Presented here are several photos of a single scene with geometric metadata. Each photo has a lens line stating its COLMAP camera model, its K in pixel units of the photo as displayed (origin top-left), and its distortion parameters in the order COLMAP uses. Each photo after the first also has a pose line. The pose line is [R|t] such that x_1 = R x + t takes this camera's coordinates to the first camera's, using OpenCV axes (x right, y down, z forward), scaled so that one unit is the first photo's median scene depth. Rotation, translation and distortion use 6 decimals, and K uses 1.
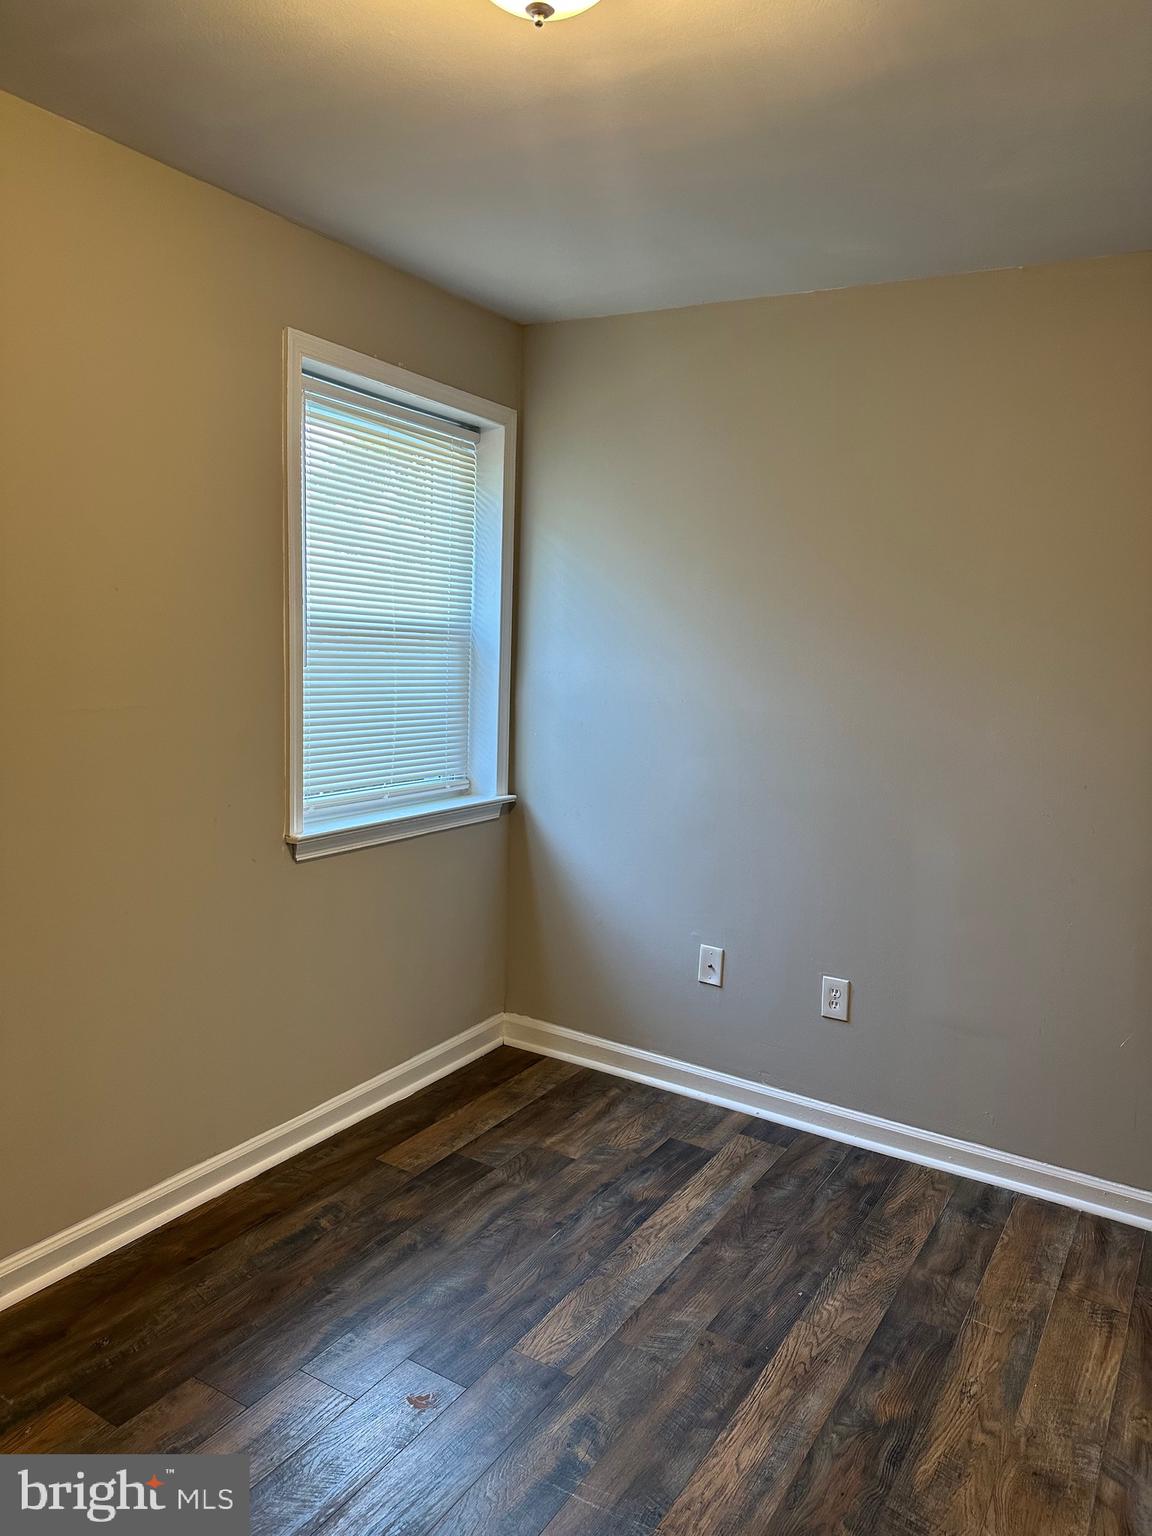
lens RADIAL K [[1086.3, 0, 572.3], [0, 1086.3, 768.8], [0, 0, 1]] dist [0.040070, -0.043393]
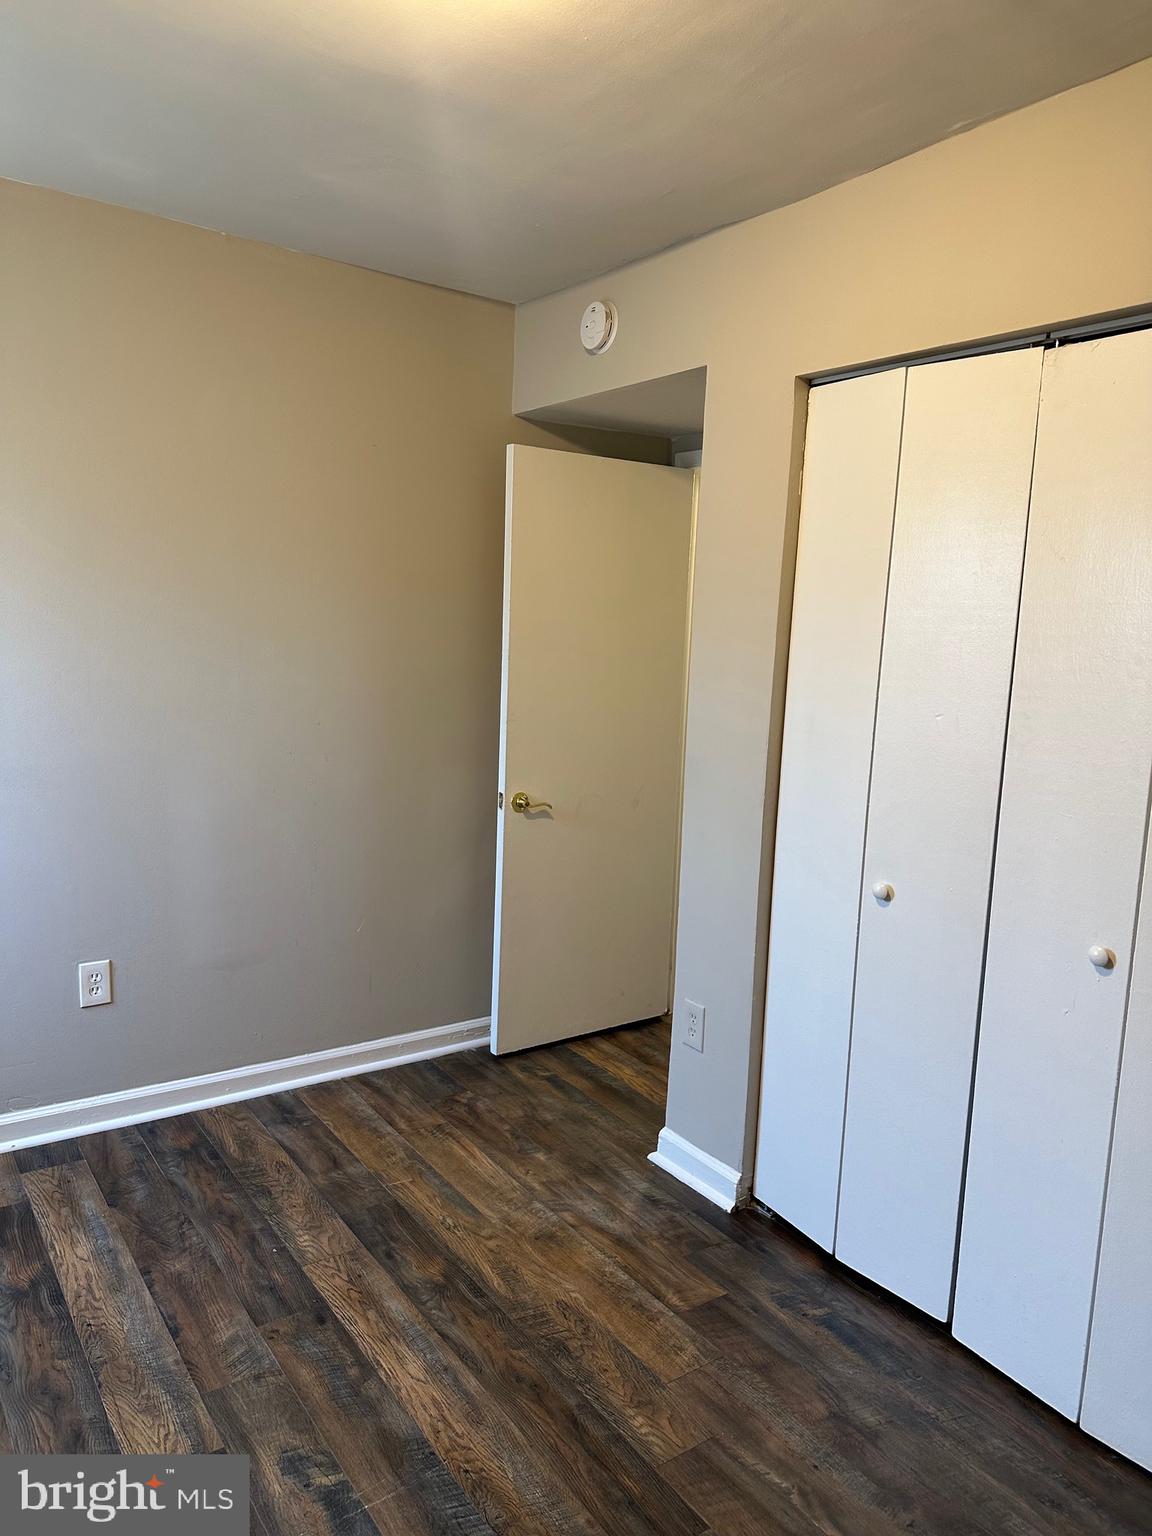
lens RADIAL K [[1086.3, 0, 588.9], [0, 1086.3, 779.4], [0, 0, 1]] dist [0.040070, -0.043393]
pose [[0.390281, -0.156517, 0.907294, -0.520001], [0.087079, 0.987302, 0.132861, -0.057191], [-0.916569, 0.027153, 0.398955, 0.315810]]
